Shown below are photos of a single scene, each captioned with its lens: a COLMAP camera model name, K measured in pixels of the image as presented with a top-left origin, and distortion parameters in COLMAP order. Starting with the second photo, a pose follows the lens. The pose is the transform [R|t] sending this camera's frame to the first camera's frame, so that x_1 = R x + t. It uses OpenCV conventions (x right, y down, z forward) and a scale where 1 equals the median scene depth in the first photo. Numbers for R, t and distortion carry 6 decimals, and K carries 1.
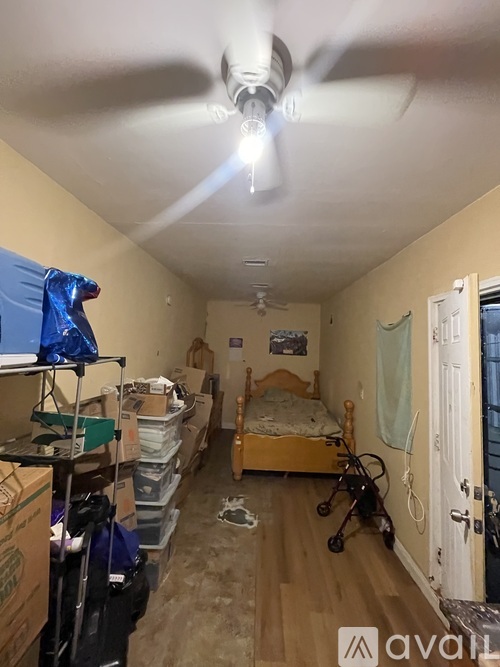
lens RADIAL K [[267.6, 0, 248.9], [0, 267.6, 333.6], [0, 0, 1]] dist [0.000372, 0.000250]
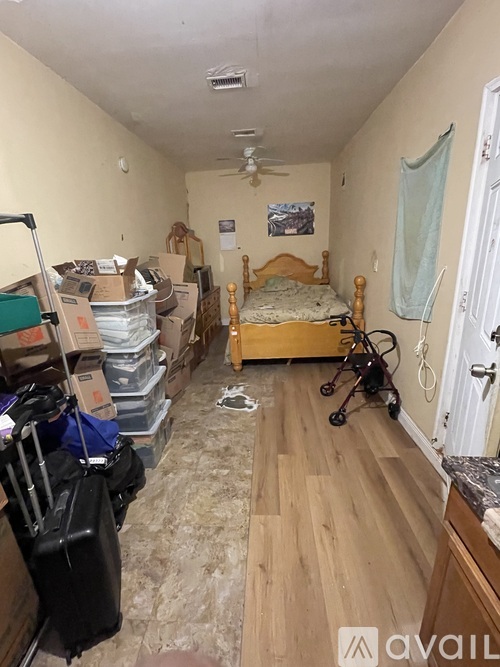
lens RADIAL K [[289.7, 0, 250.0], [0, 289.7, 333.5], [0, 0, 1]] dist [-0.002221, -0.000040]
pose [[0.995803, -0.080929, -0.042741, 0.078181], [0.090644, 0.936613, 0.338436, 0.115017], [0.012642, -0.340890, 0.940018, 0.117515]]
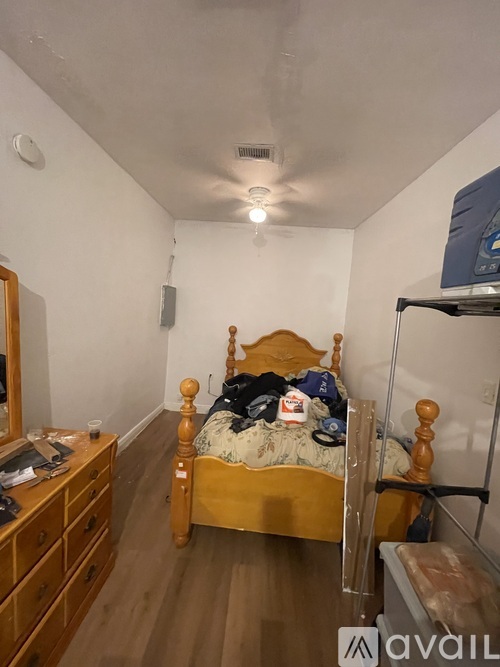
lens RADIAL K [[267.6, 0, 248.9], [0, 267.6, 333.6], [0, 0, 1]] dist [0.000372, 0.000250]
pose [[0.999164, 0.039613, -0.010127, 0.103222], [-0.037949, 0.990661, 0.130961, 0.138218], [0.015220, -0.130468, 0.991336, 0.809116]]
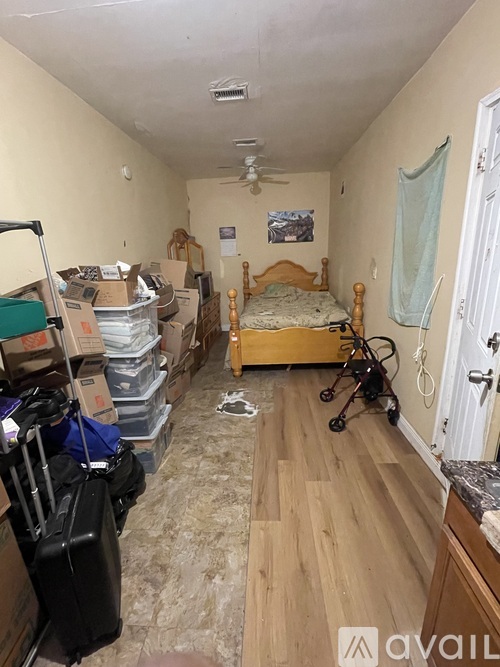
lens RADIAL K [[289.7, 0, 250.0], [0, 289.7, 333.5], [0, 0, 1]] dist [-0.002221, -0.000040]
pose [[0.996354, -0.076525, -0.037717, 0.073297], [0.084589, 0.943644, 0.319969, 0.111855], [0.011106, -0.321993, 0.946677, 0.108830]]
